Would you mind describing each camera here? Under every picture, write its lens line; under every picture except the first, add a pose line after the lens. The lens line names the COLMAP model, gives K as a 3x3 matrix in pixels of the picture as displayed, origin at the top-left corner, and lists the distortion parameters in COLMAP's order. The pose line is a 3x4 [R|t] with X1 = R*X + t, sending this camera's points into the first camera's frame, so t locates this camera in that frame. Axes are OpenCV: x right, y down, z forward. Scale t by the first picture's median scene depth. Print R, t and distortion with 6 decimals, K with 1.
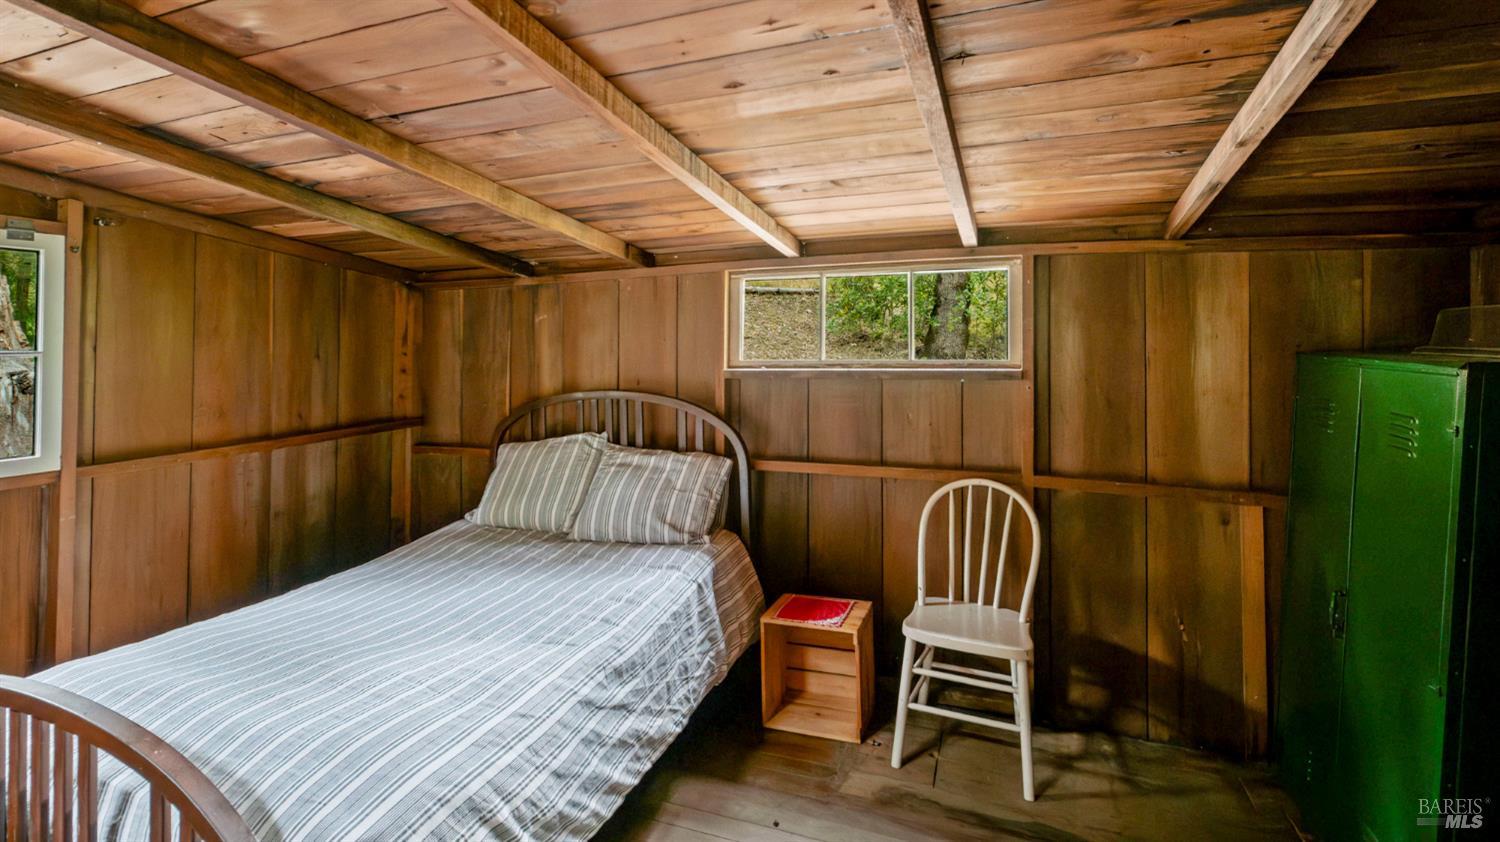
lens RADIAL K [[617.8, 0, 757.1], [0, 617.8, 412.7], [0, 0, 1]] dist [0.002294, 0.000031]
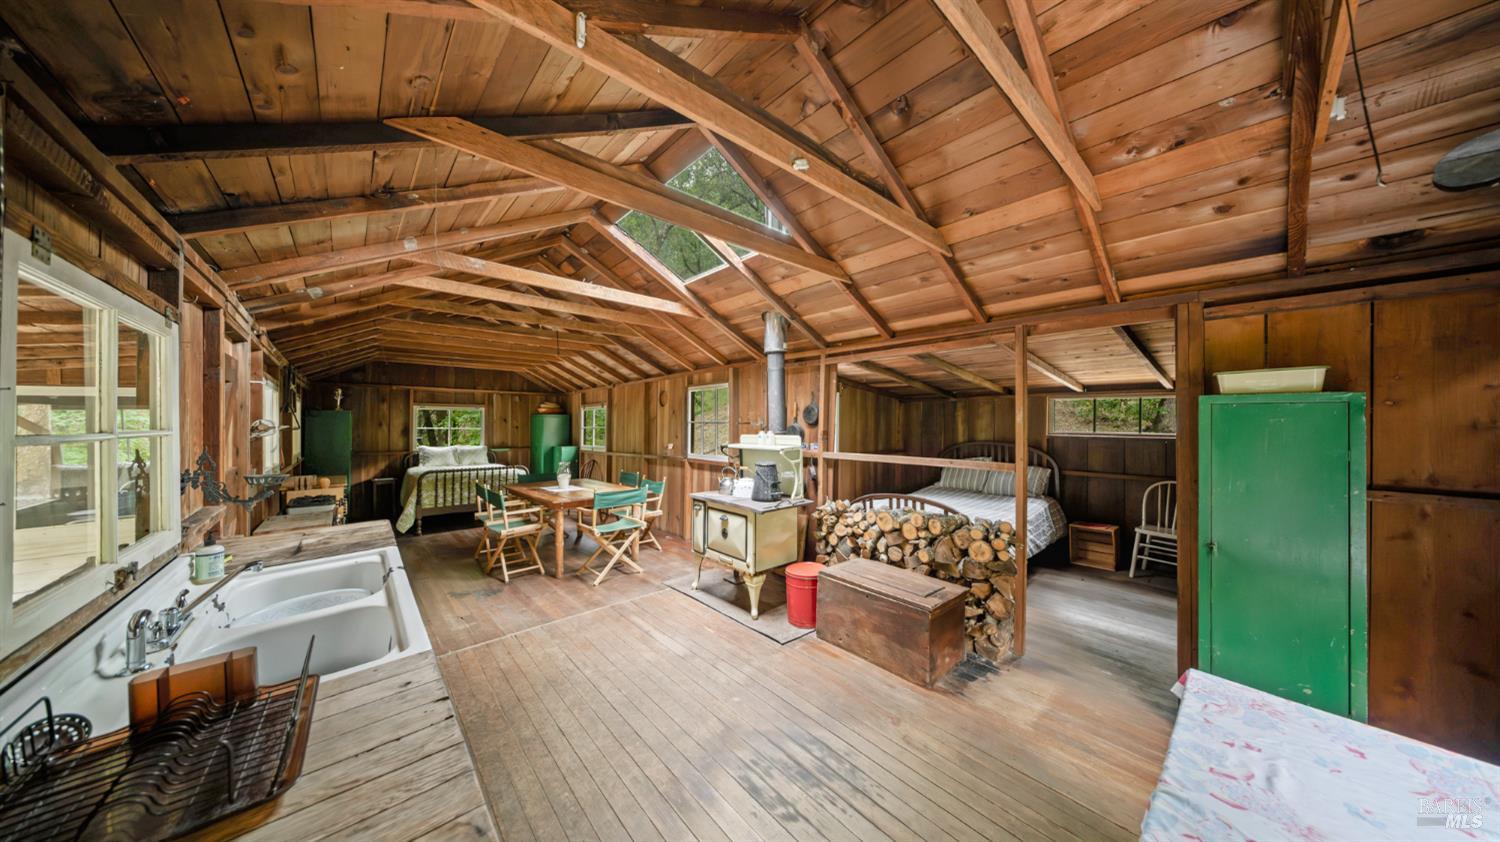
lens RADIAL K [[448.6, 0, 750.2], [0, 448.6, 421.4], [0, 0, 1]] dist [-0.001656, -0.000046]
pose [[0.885749, 0.016582, -0.463869, -0.287708], [-0.062657, 0.994486, -0.084093, 0.113871], [0.459917, 0.103550, 0.881904, -1.259604]]
